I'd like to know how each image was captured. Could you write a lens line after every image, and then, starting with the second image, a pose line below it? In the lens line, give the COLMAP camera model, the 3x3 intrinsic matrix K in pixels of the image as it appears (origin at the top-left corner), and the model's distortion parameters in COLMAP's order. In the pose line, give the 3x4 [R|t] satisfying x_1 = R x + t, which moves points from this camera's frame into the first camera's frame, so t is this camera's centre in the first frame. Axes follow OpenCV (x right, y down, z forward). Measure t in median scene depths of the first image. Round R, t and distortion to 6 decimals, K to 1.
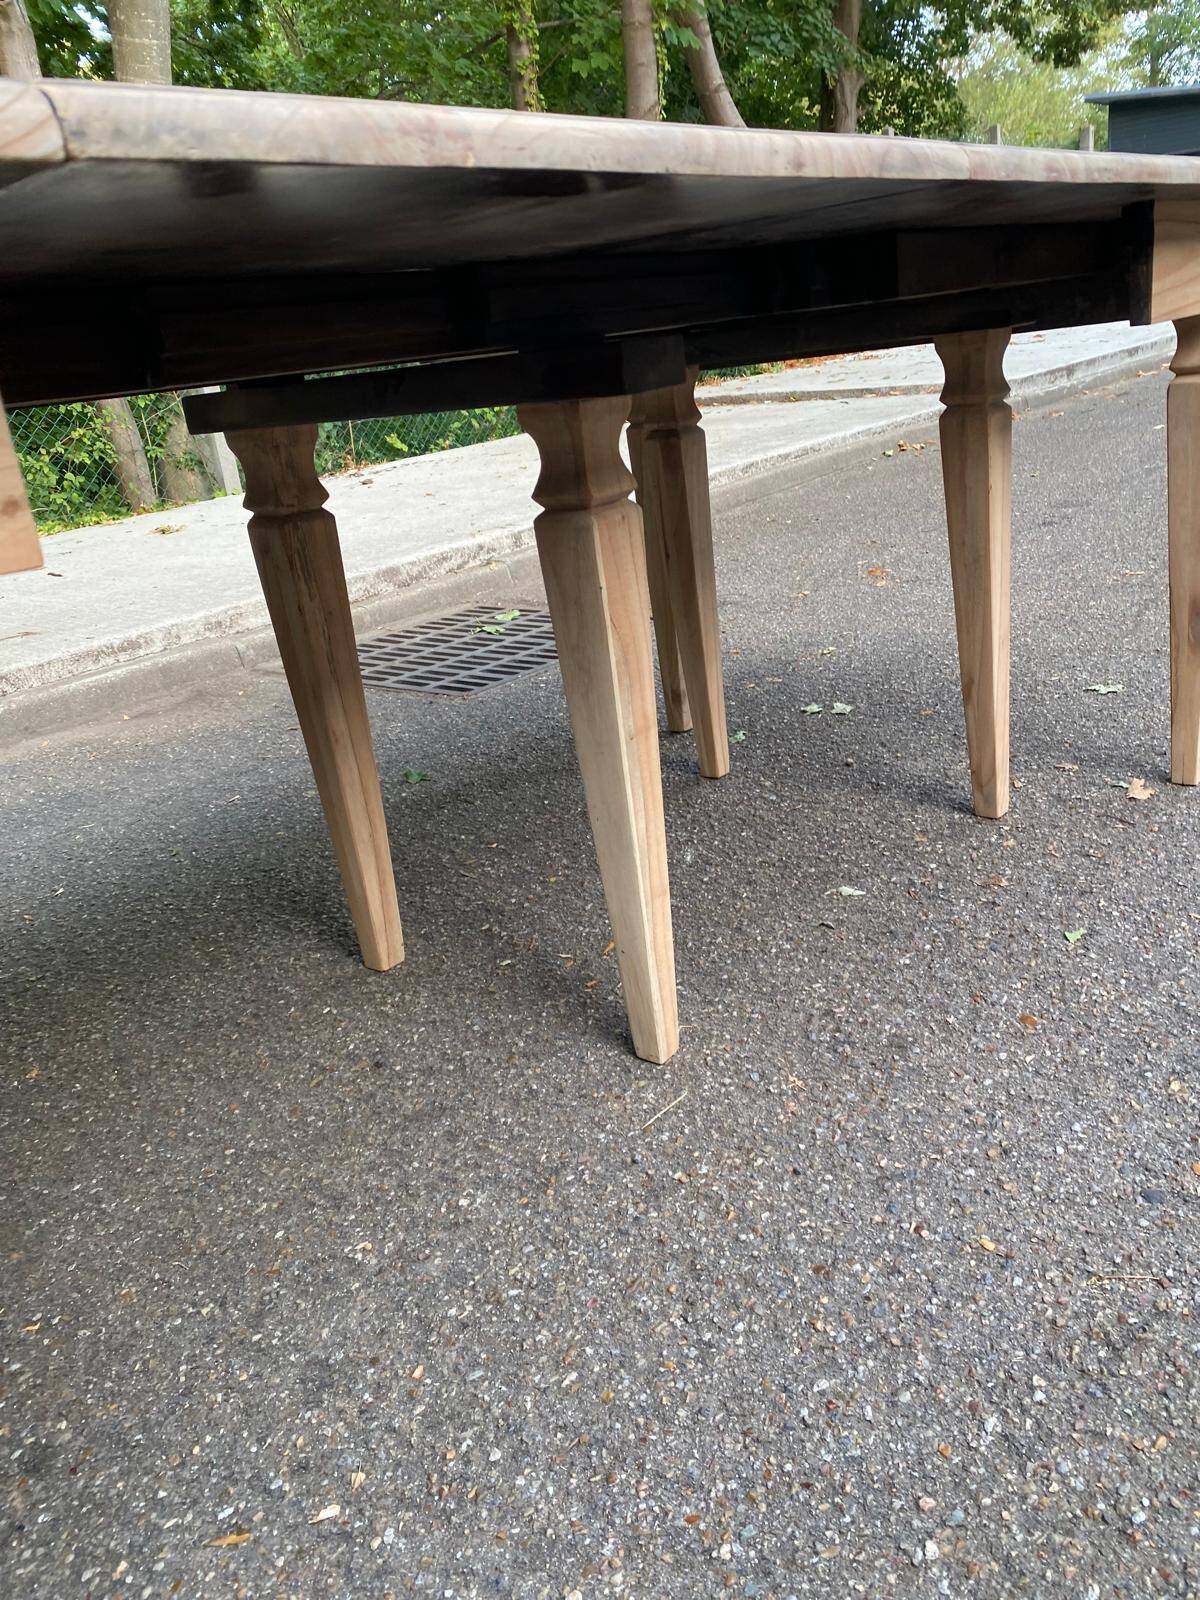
lens RADIAL K [[1224.3, 0, 615.9], [0, 1224.3, 803.5], [0, 0, 1]] dist [0.007602, -0.004914]
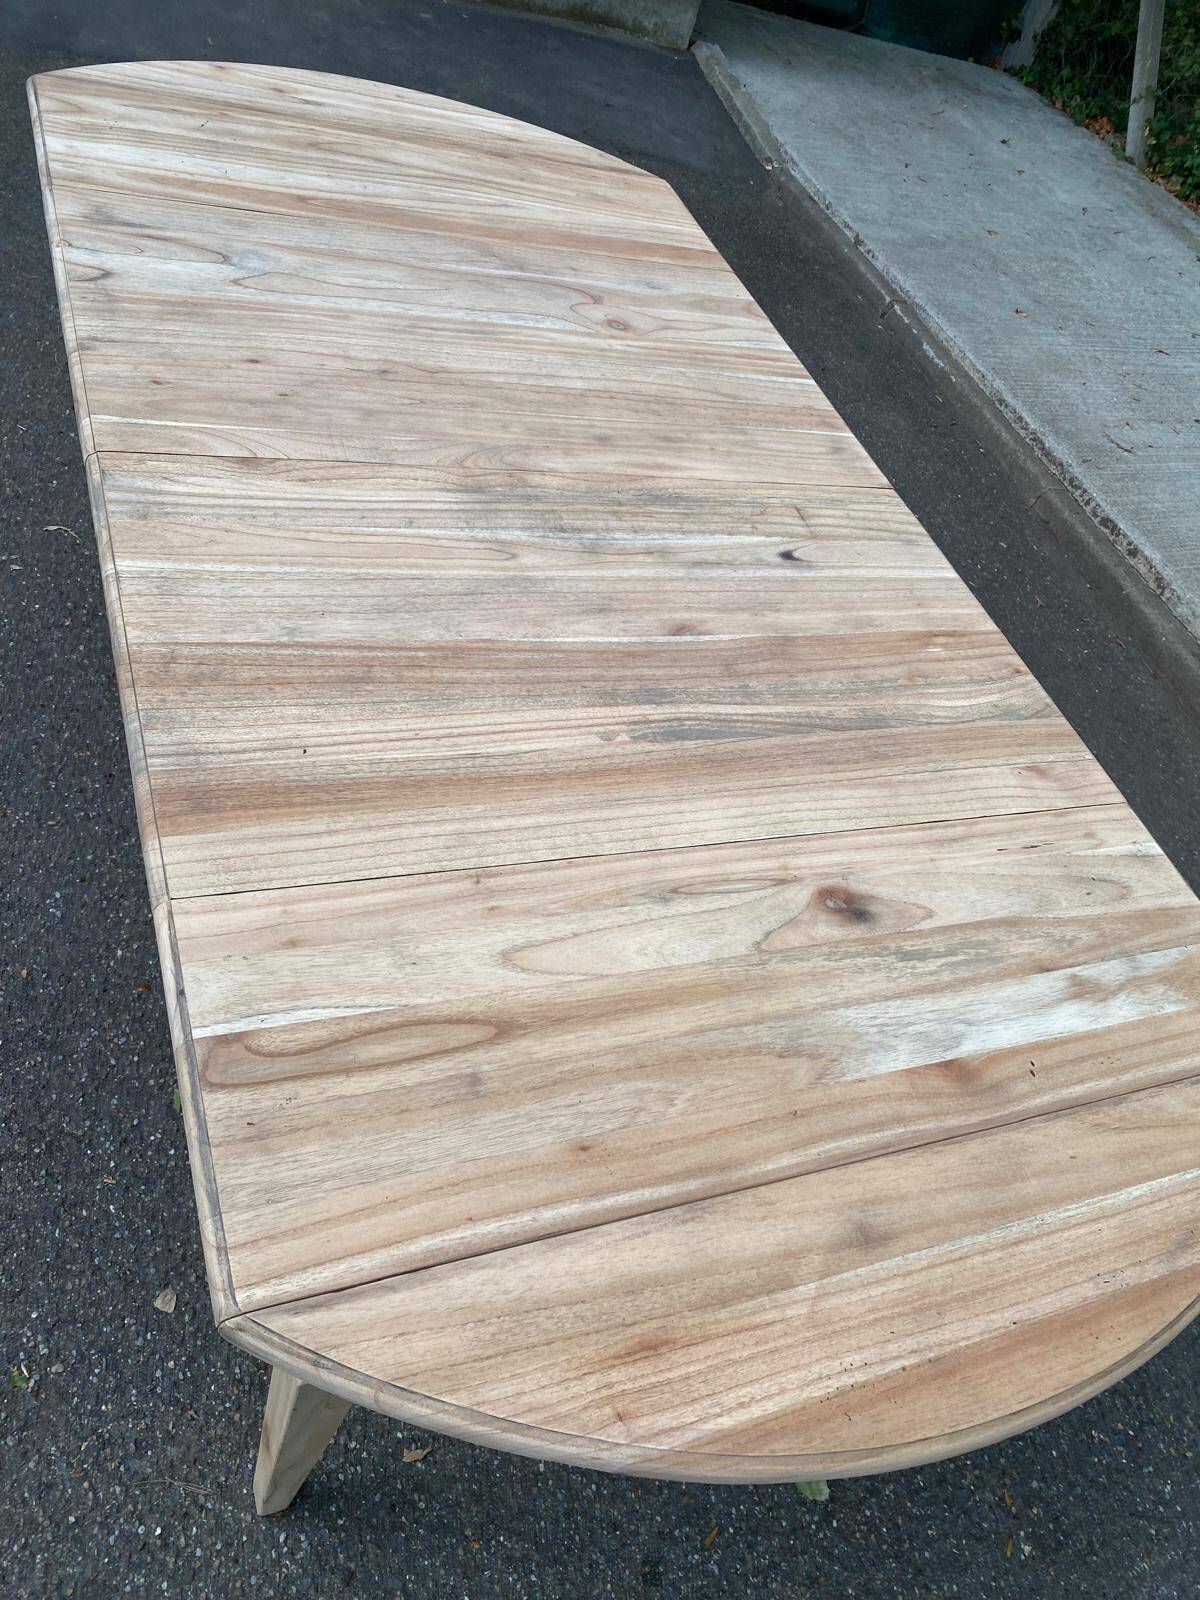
lens RADIAL K [[1224.3, 0, 624.4], [0, 1224.3, 786.6], [0, 0, 1]] dist [0.007602, -0.004914]
pose [[-0.501920, 0.612972, -0.610198, 0.902962], [-0.510180, 0.359873, 0.781158, -1.522237], [0.698422, 0.703389, 0.132099, 1.182408]]
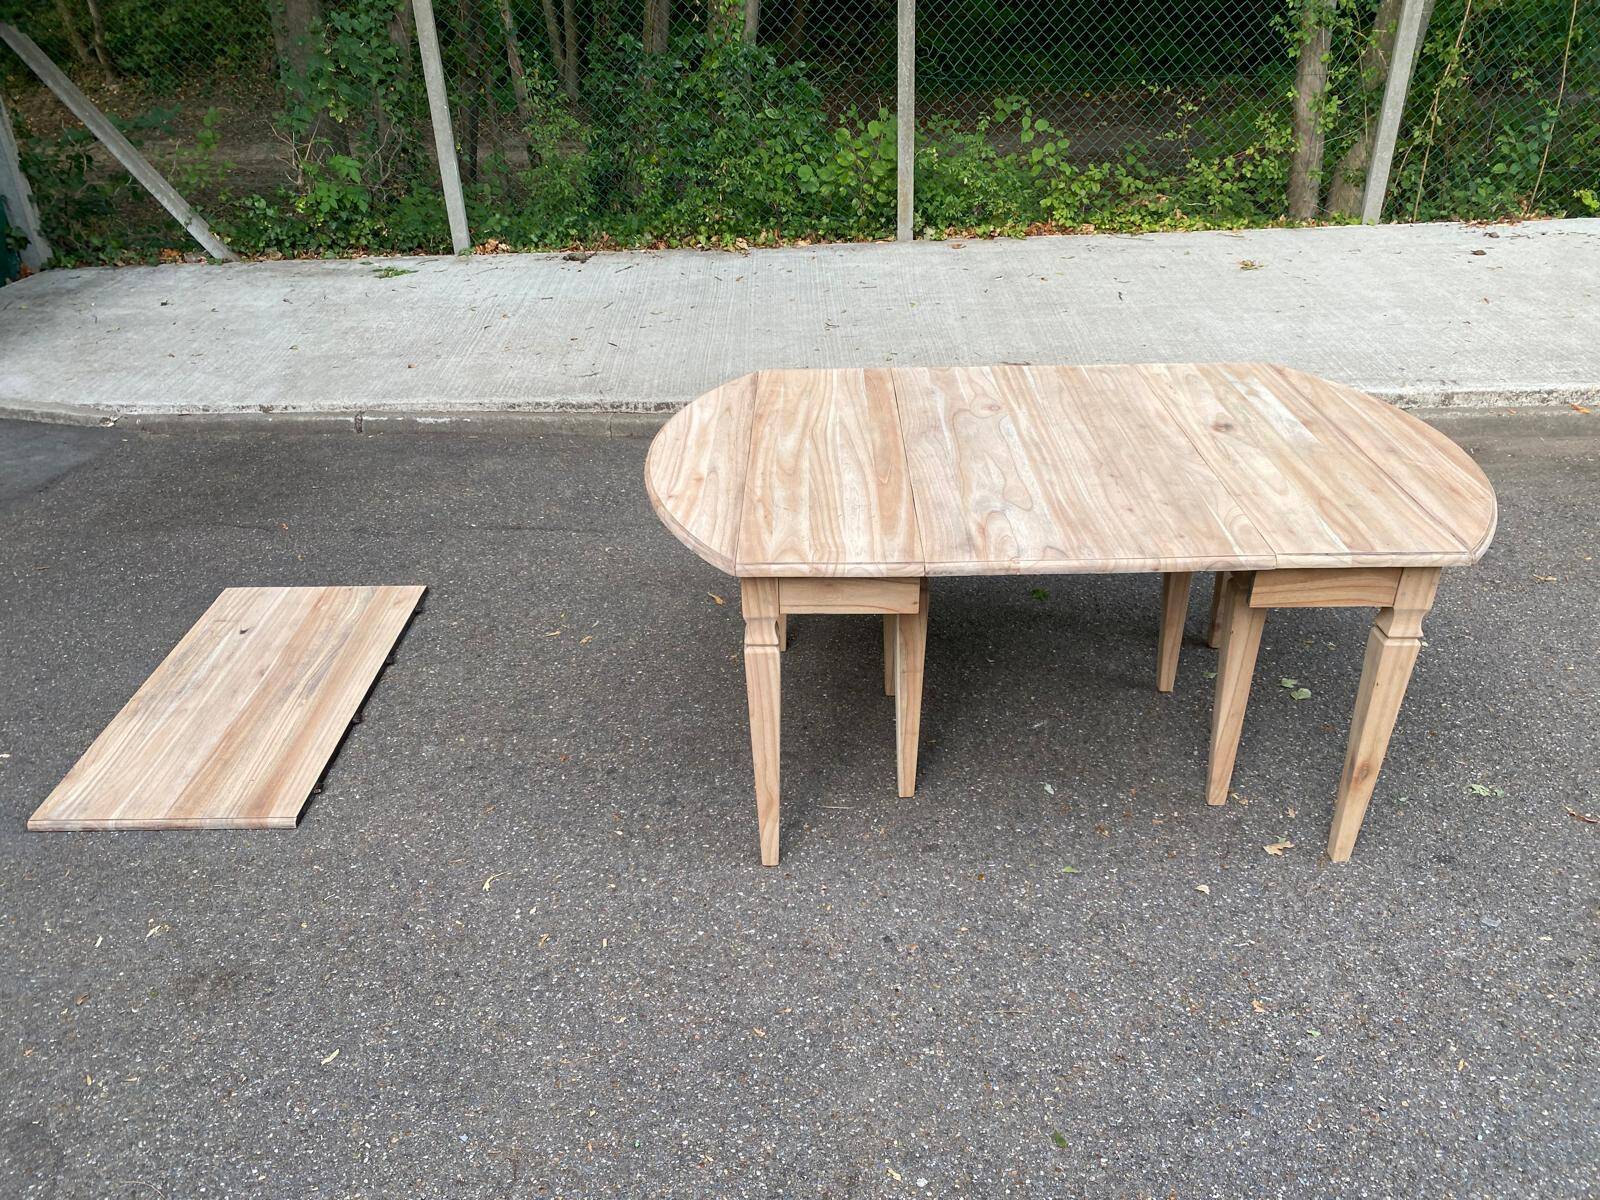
lens RADIAL K [[1219.1, 0, 795.4], [0, 1219.1, 605.7], [0, 0, 1]] dist [0.021432, -0.023352]
pose [[0.602729, 0.476880, -0.639768, 1.440589], [-0.323729, 0.878959, 0.350186, -0.987486], [0.729327, -0.003956, 0.684154, -0.763297]]
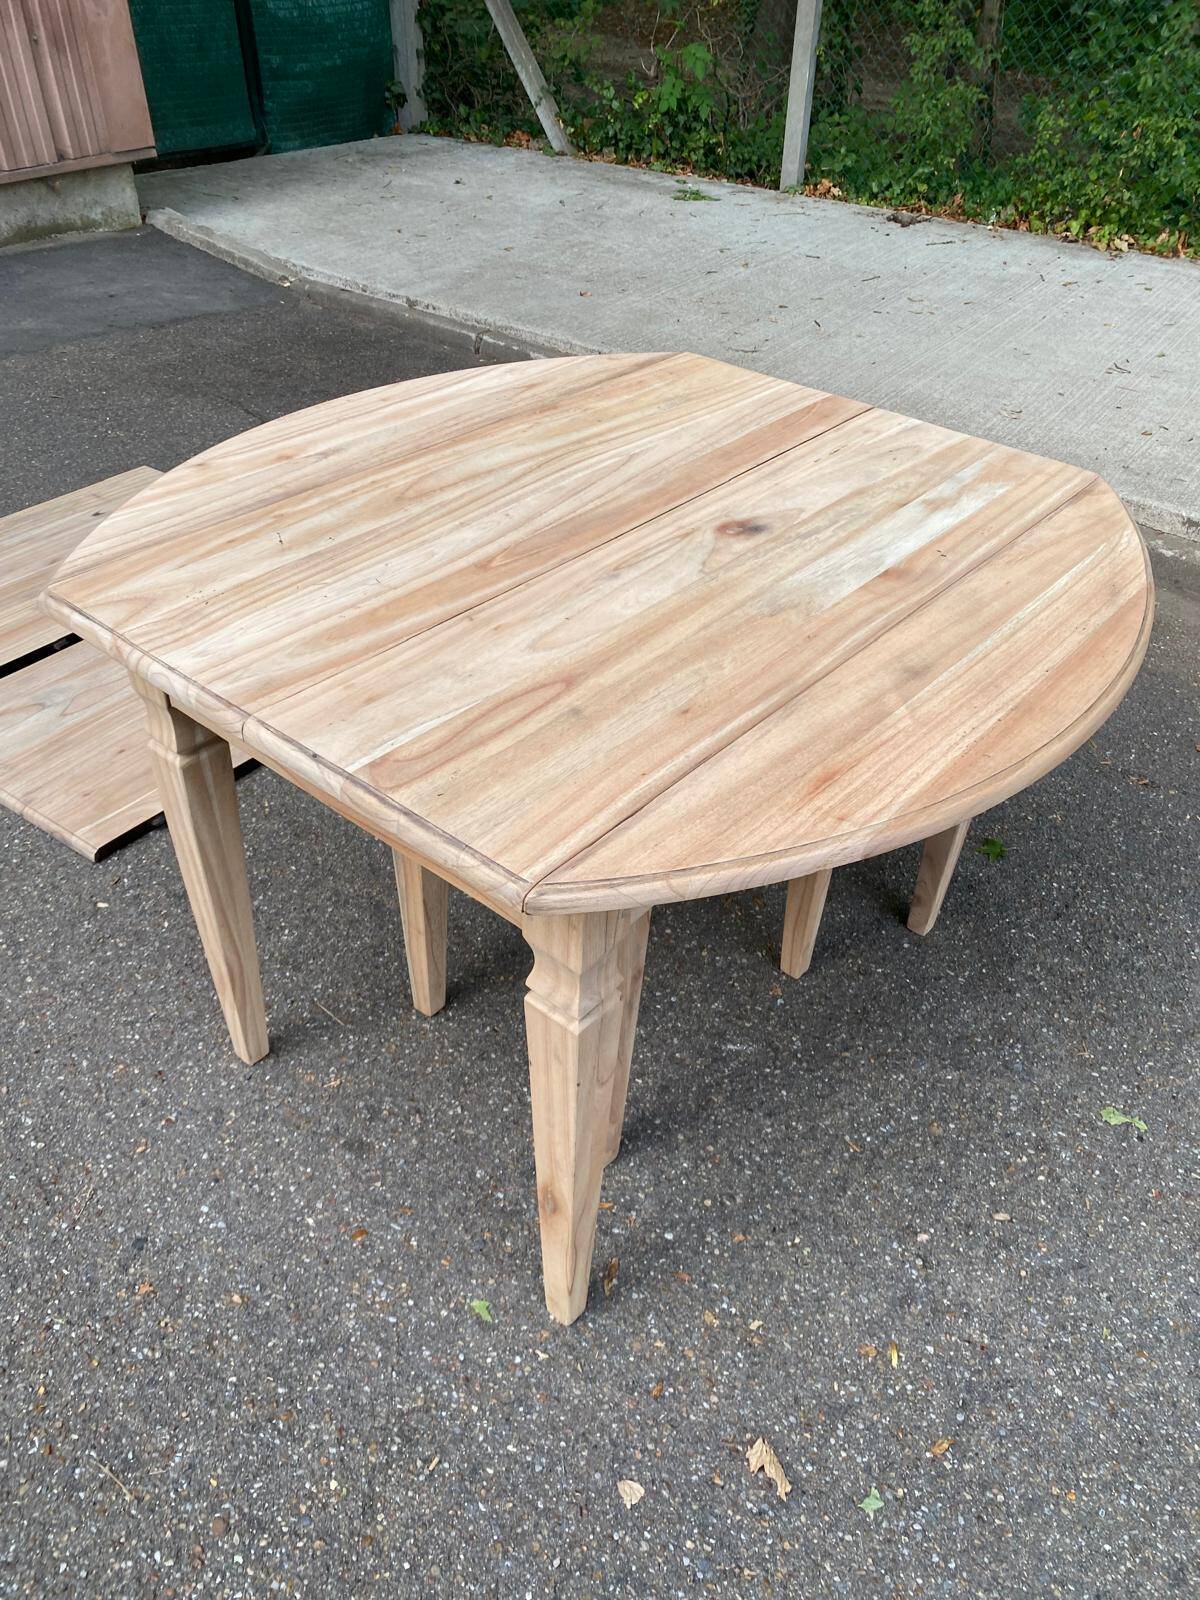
lens RADIAL K [[1224.3, 0, 599.3], [0, 1224.3, 798.0], [0, 0, 1]] dist [0.007602, -0.004914]
pose [[0.014396, 0.699118, -0.714861, 1.058372], [-0.377476, 0.665832, 0.643568, -1.173546], [0.925908, 0.260578, 0.273486, 0.870893]]
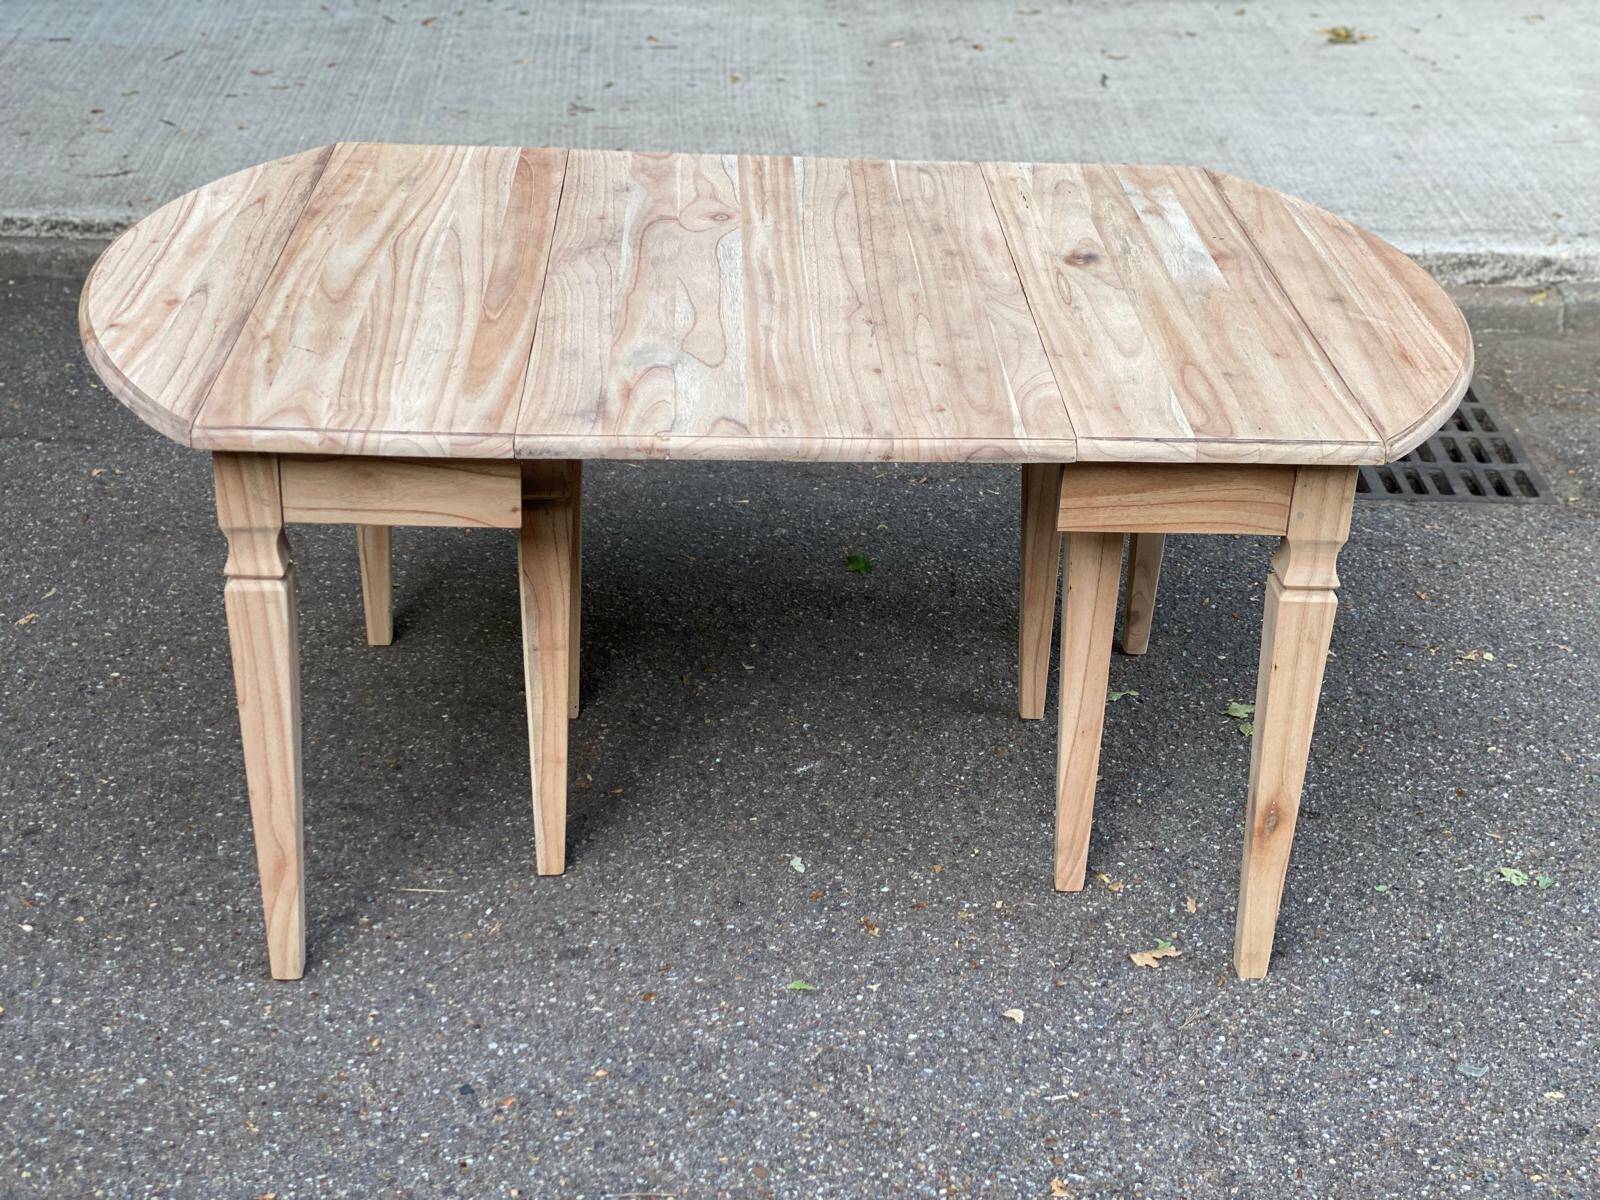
lens RADIAL K [[2375.8, 0, 826.4], [0, 2375.8, 571.3], [0, 0, 1]] dist [0.125900, 0.000000]
pose [[0.638172, 0.456678, -0.619824, 1.996575], [-0.367034, 0.888166, 0.276490, -1.070975], [0.676773, 0.051048, 0.734419, -0.770896]]
